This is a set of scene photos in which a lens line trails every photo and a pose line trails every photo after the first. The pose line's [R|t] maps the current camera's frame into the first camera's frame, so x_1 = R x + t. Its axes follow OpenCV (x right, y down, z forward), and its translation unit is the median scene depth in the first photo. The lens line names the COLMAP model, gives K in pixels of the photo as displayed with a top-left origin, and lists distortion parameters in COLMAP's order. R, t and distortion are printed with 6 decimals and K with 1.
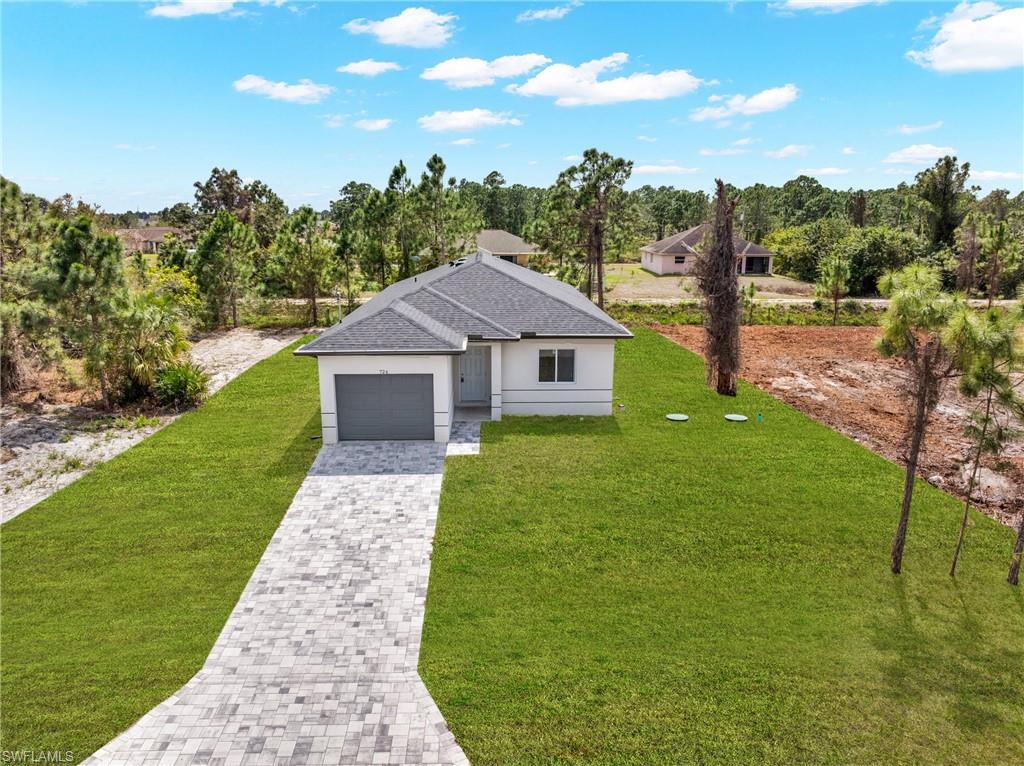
lens RADIAL K [[721.6, 0, 512.0], [0, 721.6, 383.0], [0, 0, 1]] dist [-0.034717, -0.002372]
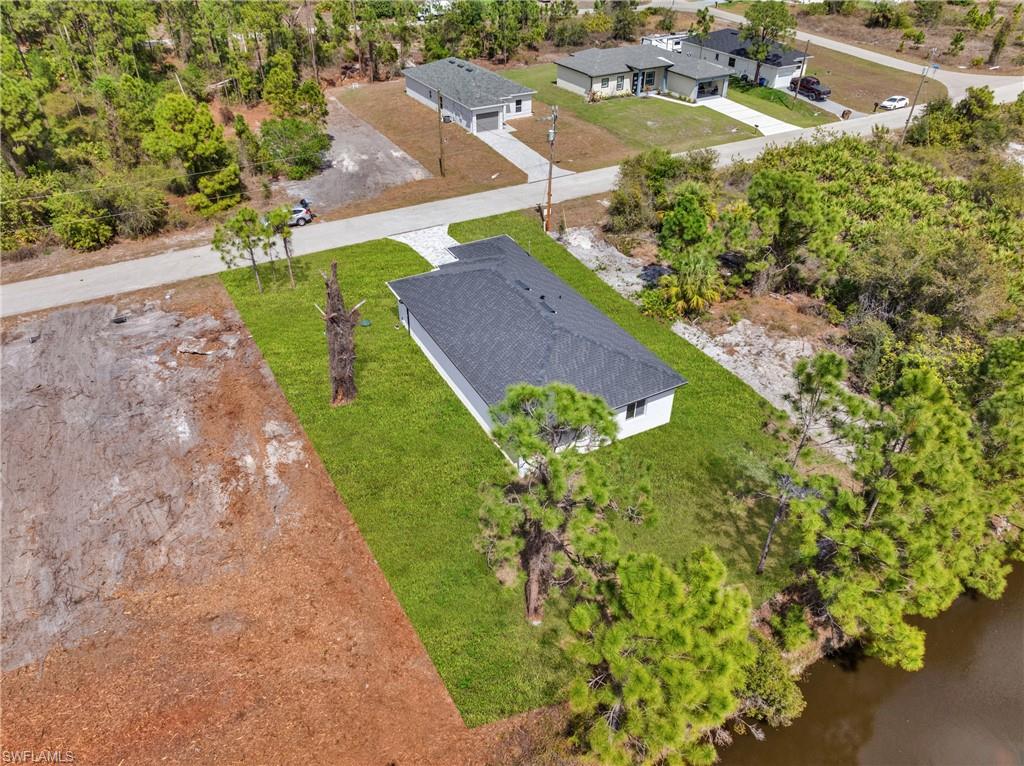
lens RADIAL K [[721.6, 0, 512.0], [0, 721.6, 383.0], [0, 0, 1]] dist [-0.034717, -0.002372]
pose [[-0.895690, 0.259697, -0.360968, 0.775040], [-0.100171, 0.673049, 0.732783, -1.644912], [0.433250, 0.692505, -0.576829, 2.997053]]
